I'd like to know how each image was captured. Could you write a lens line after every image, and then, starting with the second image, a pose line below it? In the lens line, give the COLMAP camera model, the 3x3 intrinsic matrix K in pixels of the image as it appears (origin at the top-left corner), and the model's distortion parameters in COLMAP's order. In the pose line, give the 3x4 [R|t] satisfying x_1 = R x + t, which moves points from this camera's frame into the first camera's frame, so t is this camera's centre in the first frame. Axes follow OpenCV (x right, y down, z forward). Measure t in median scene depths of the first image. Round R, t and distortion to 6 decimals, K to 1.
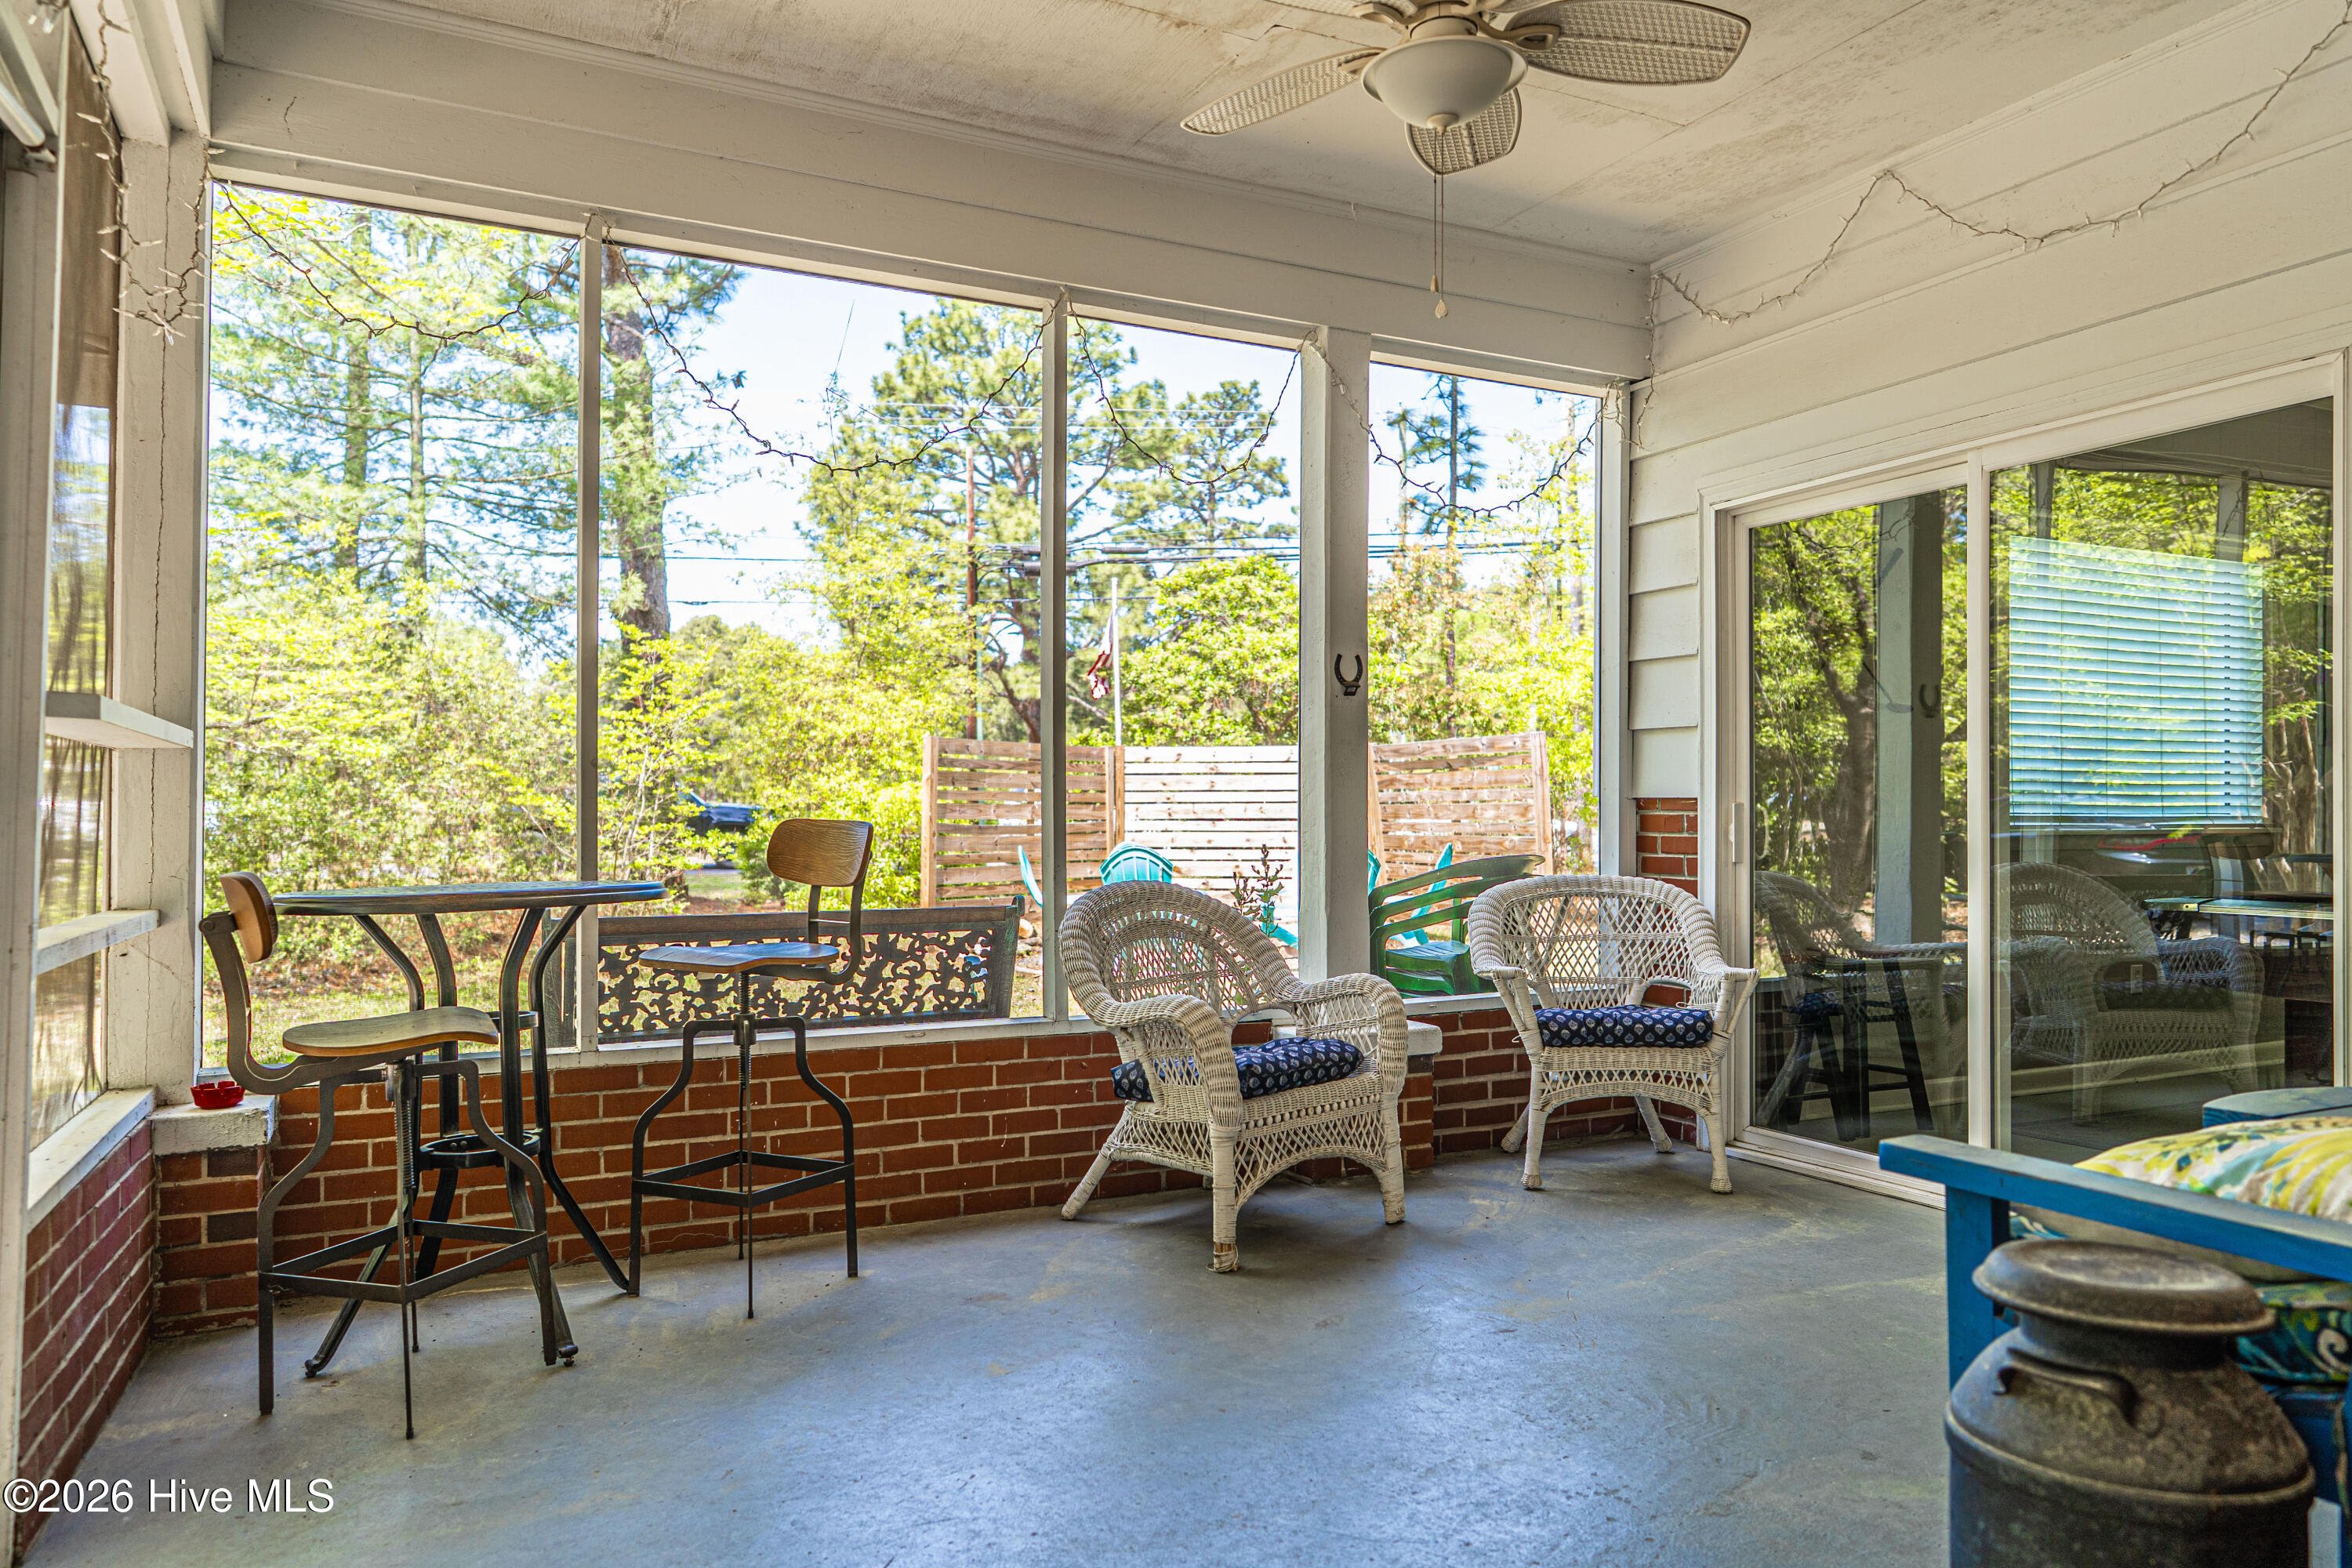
lens RADIAL K [[1579.2, 0, 1184.5], [0, 1579.2, 787.3], [0, 0, 1]] dist [0.001972, -0.002173]
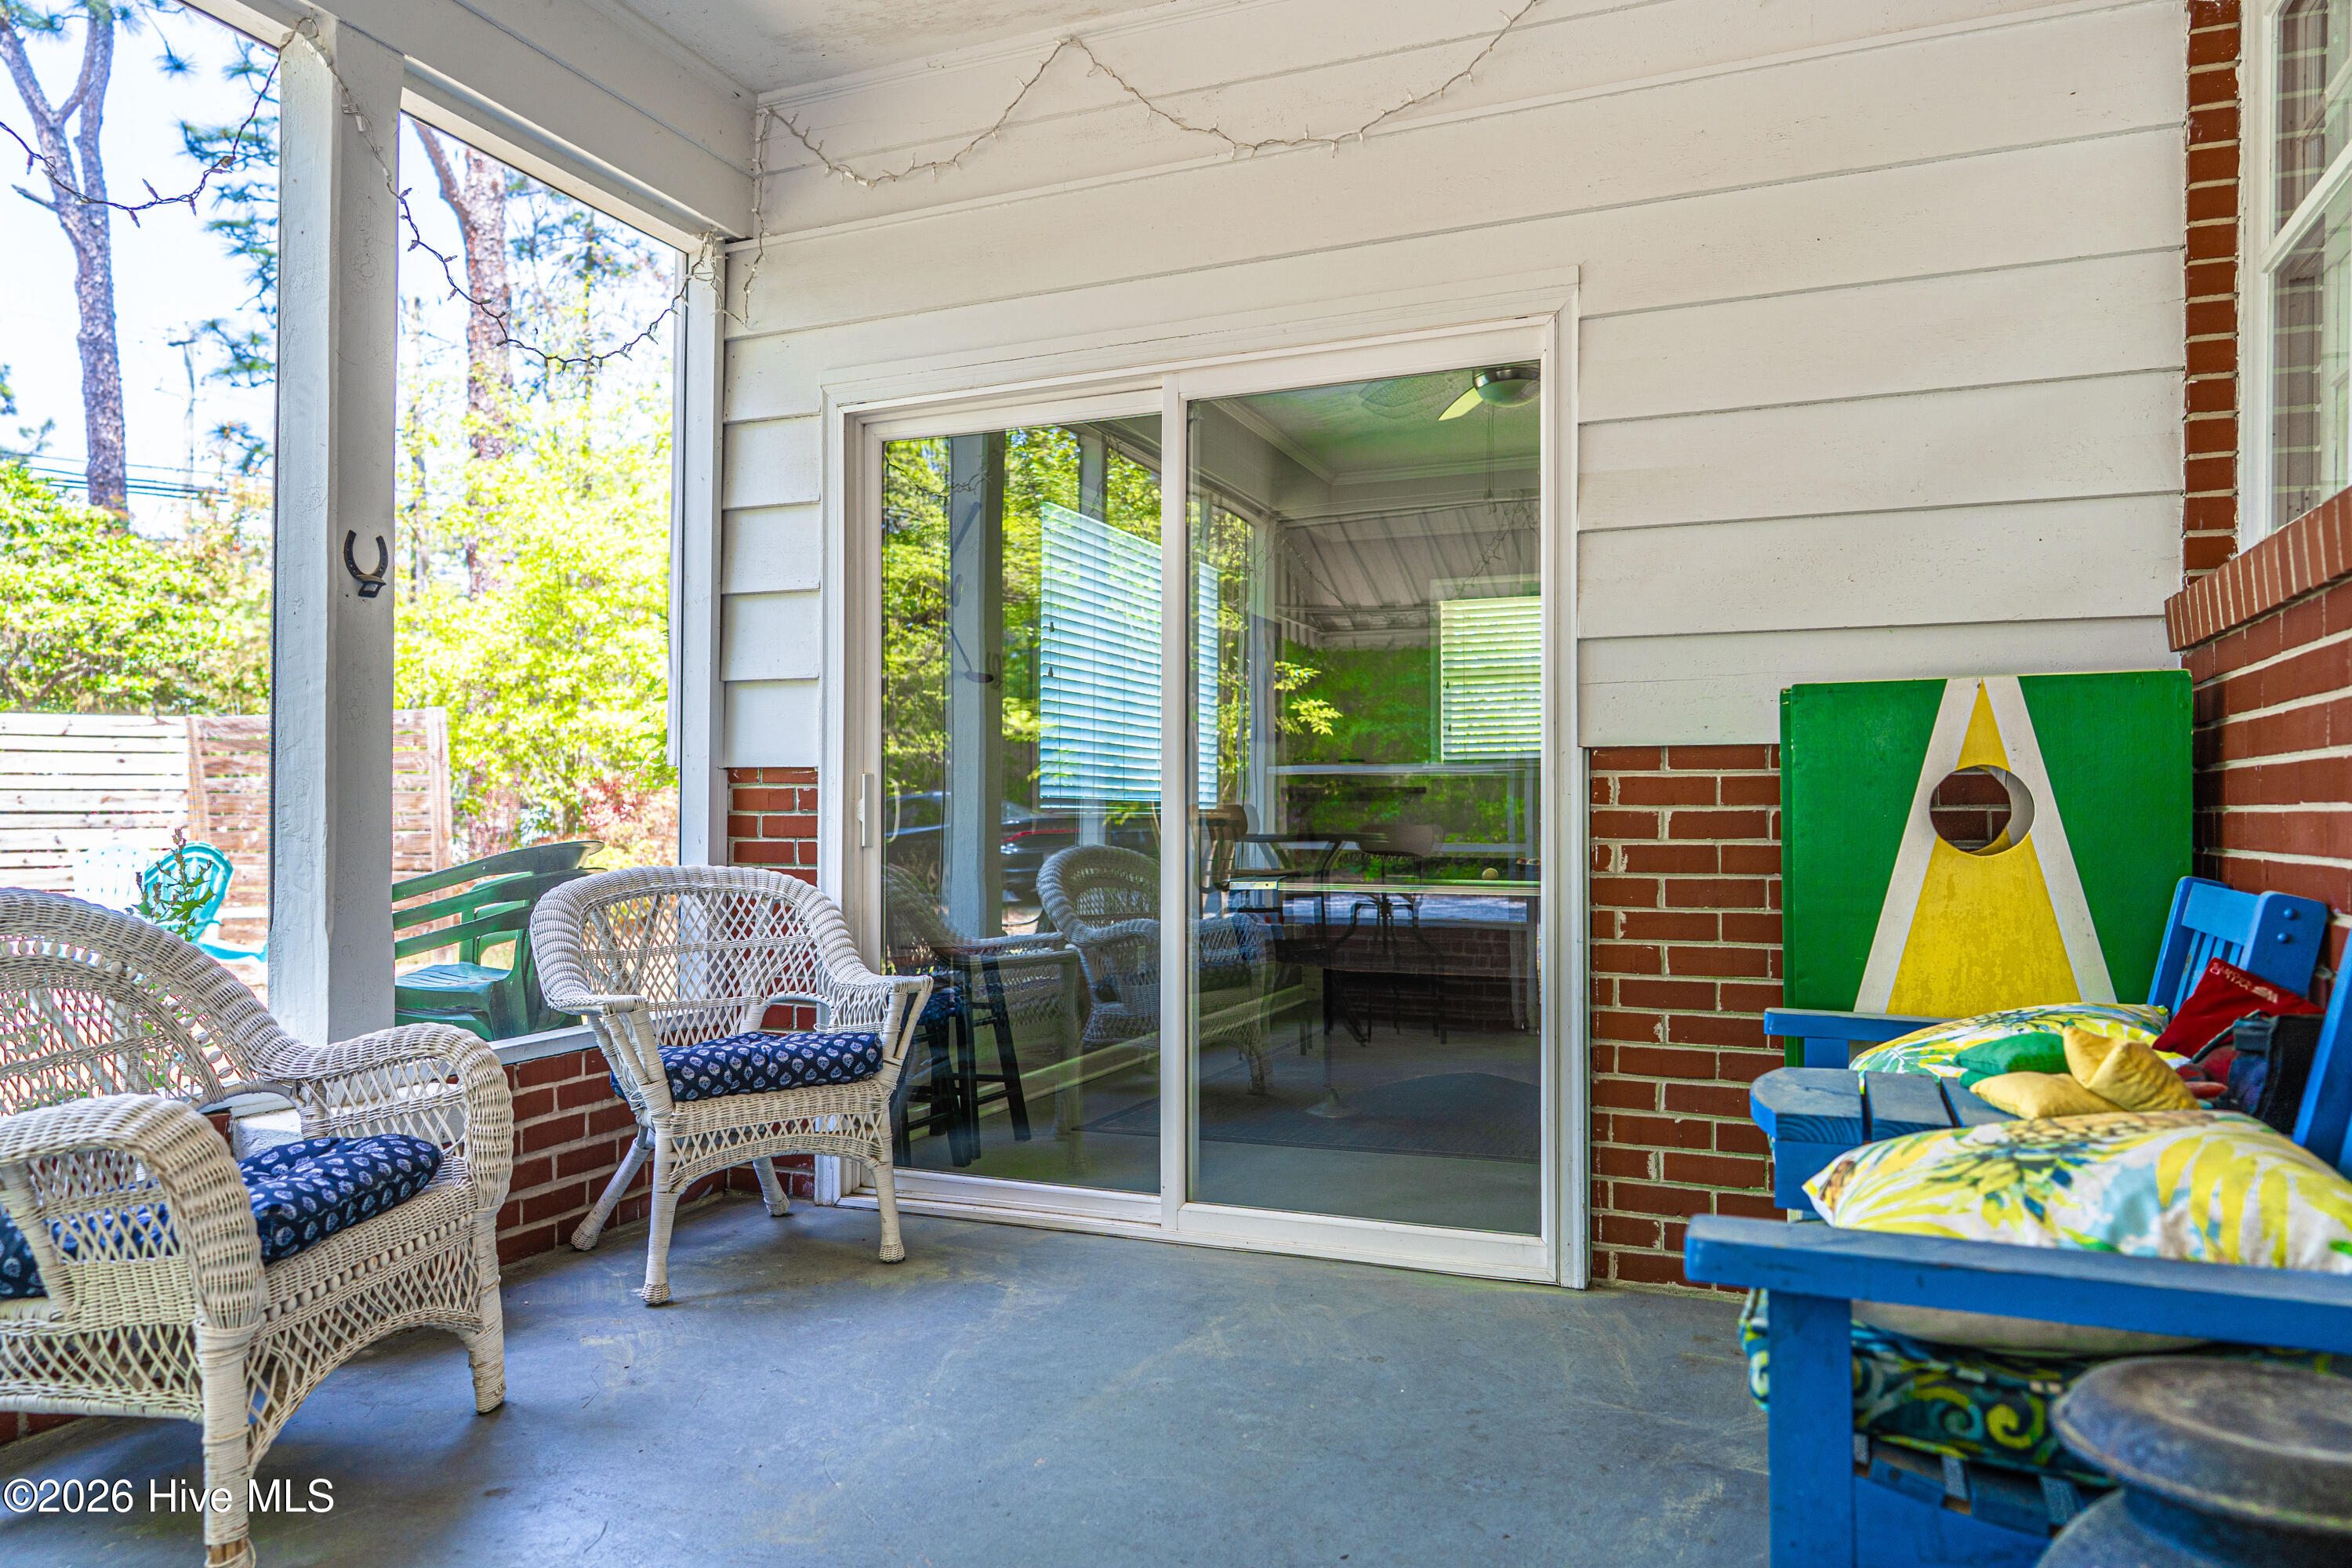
lens RADIAL K [[1579.2, 0, 1157.8], [0, 1579.2, 792.7], [0, 0, 1]] dist [0.001972, -0.002173]
pose [[0.764776, 0.009856, 0.644221, -0.064051], [-0.011337, 0.999934, -0.001840, 0.020036], [-0.644196, -0.005897, 0.764837, 0.284828]]
